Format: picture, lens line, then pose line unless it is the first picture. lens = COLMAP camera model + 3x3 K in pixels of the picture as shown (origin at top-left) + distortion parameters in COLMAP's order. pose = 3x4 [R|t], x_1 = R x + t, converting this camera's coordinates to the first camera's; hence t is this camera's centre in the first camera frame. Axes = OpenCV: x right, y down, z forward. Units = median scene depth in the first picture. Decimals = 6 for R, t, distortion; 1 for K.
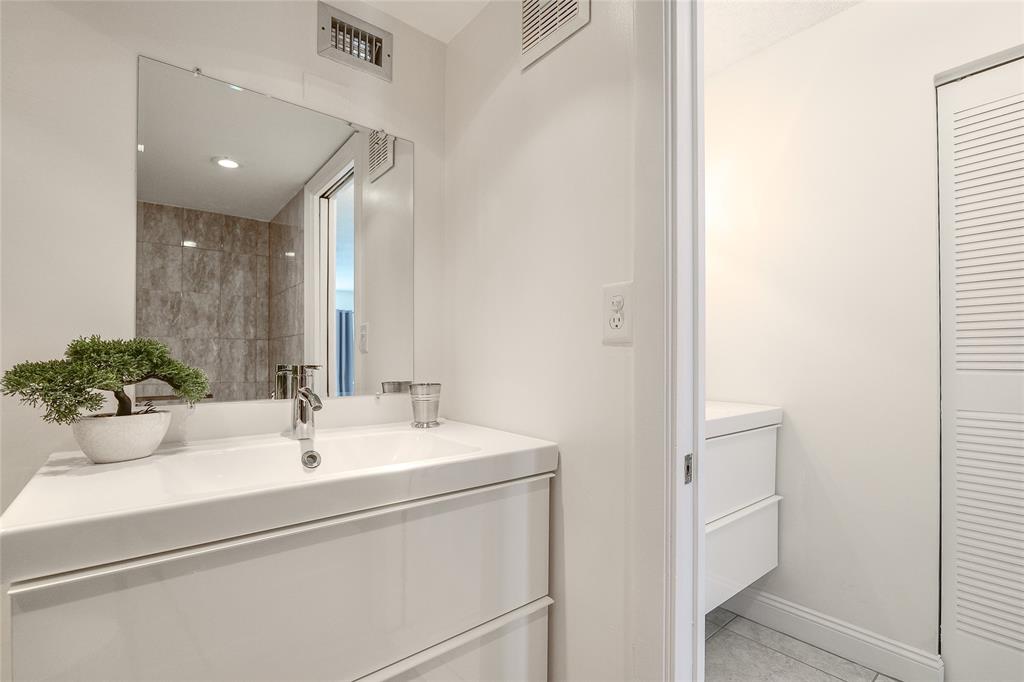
lens RADIAL K [[448.3, 0, 500.3], [0, 448.3, 357.9], [0, 0, 1]] dist [-0.010764, 0.000113]
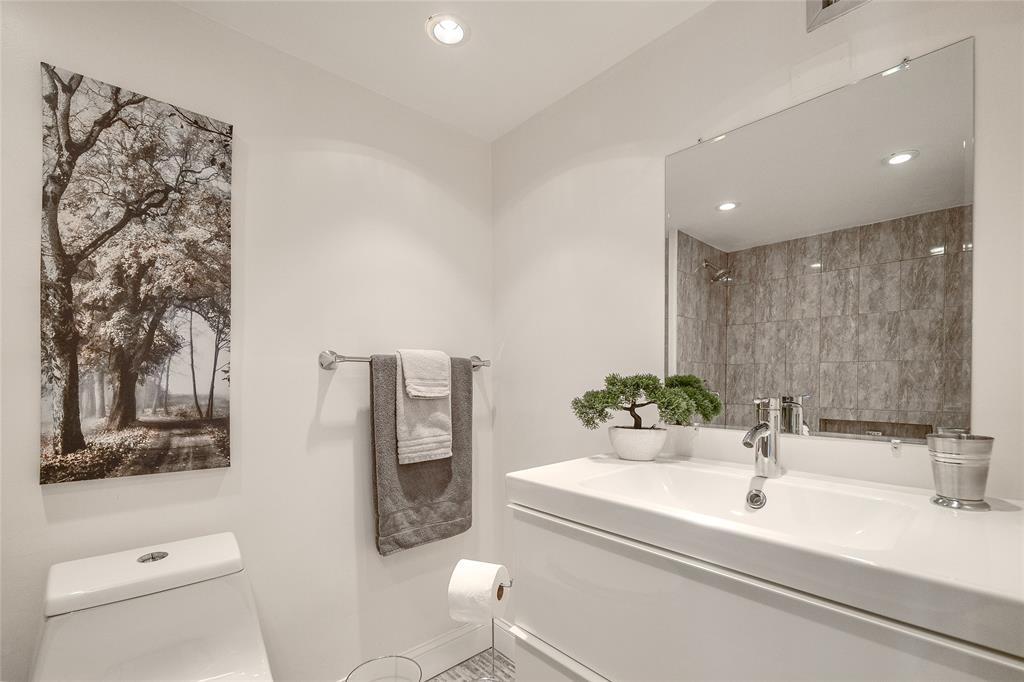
lens RADIAL K [[448.3, 0, 509.5], [0, 448.3, 391.1], [0, 0, 1]] dist [-0.010764, 0.000113]
pose [[0.076574, 0.021752, -0.996827, 0.139619], [0.003399, 0.999751, 0.022077, -0.006133], [0.997058, -0.005079, 0.076481, 0.129413]]
